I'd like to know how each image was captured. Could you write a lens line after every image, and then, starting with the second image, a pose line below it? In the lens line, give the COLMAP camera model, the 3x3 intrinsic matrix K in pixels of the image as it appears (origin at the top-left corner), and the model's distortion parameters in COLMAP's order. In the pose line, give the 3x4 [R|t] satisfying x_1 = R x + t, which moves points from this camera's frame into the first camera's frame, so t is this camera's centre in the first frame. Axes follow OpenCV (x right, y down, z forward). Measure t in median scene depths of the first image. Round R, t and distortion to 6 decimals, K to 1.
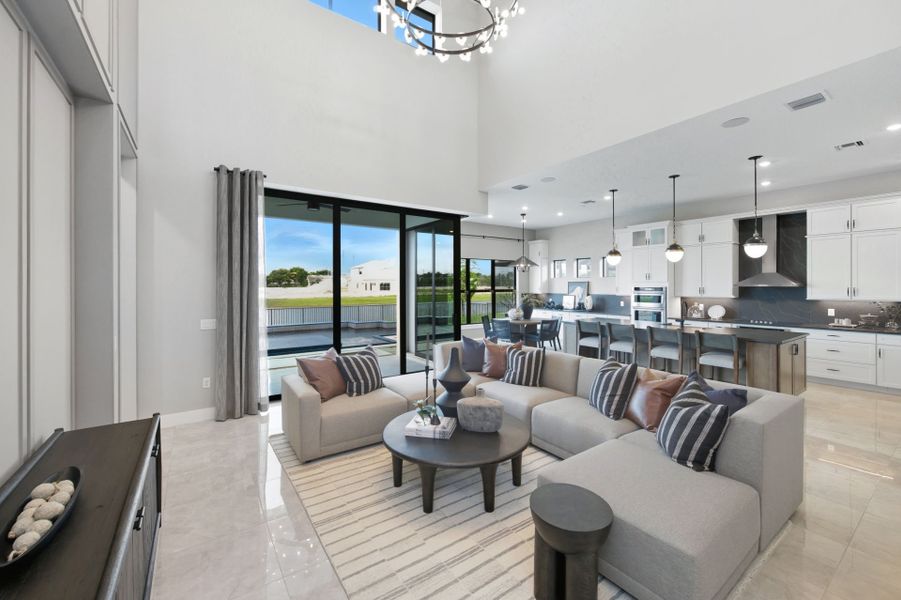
lens RADIAL K [[369.1, 0, 444.5], [0, 369.1, 285.6], [0, 0, 1]] dist [-0.002893, -0.002144]
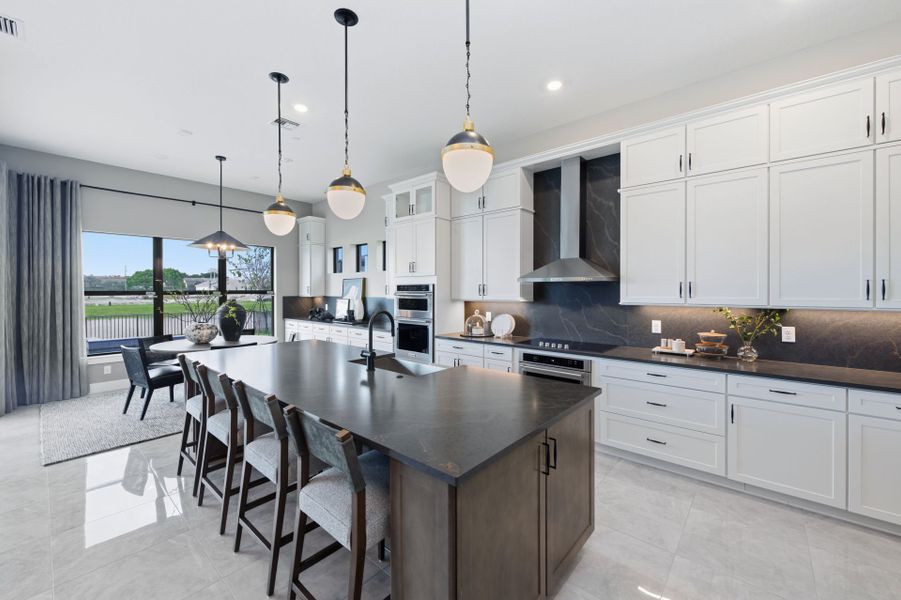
lens RADIAL K [[369.1, 0, 441.3], [0, 369.1, 290.3], [0, 0, 1]] dist [-0.002893, -0.002144]
pose [[0.970944, -0.000698, 0.239305, 0.496753], [0.000123, 0.999997, 0.002420, 0.013021], [-0.239306, -0.002321, 0.970941, 0.440395]]
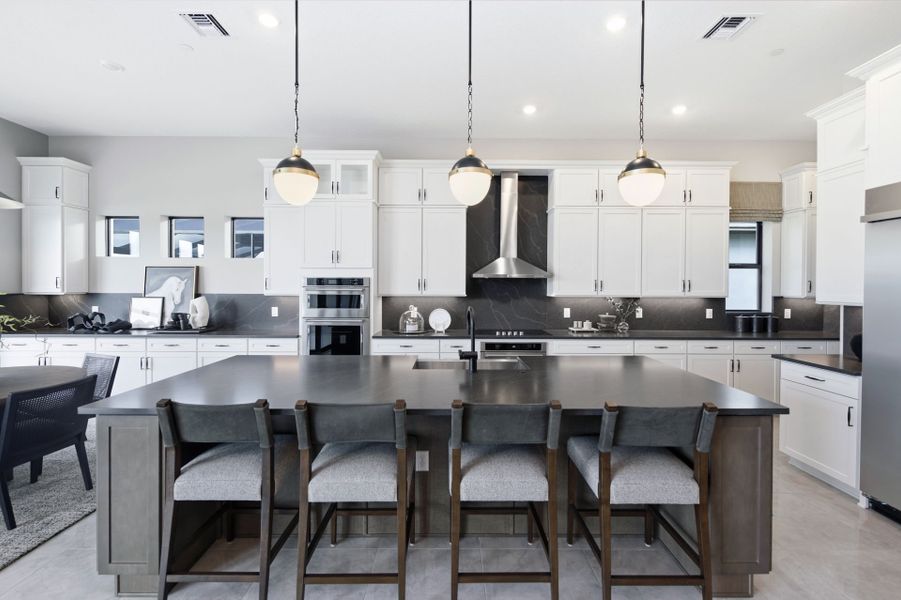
lens RADIAL K [[369.1, 0, 453.4], [0, 369.1, 290.5], [0, 0, 1]] dist [-0.002893, -0.002144]
pose [[0.544106, -0.008489, 0.838973, 0.239373], [-0.006210, 0.999881, 0.014144, 0.014368], [-0.838993, -0.012906, 0.543988, 0.648960]]
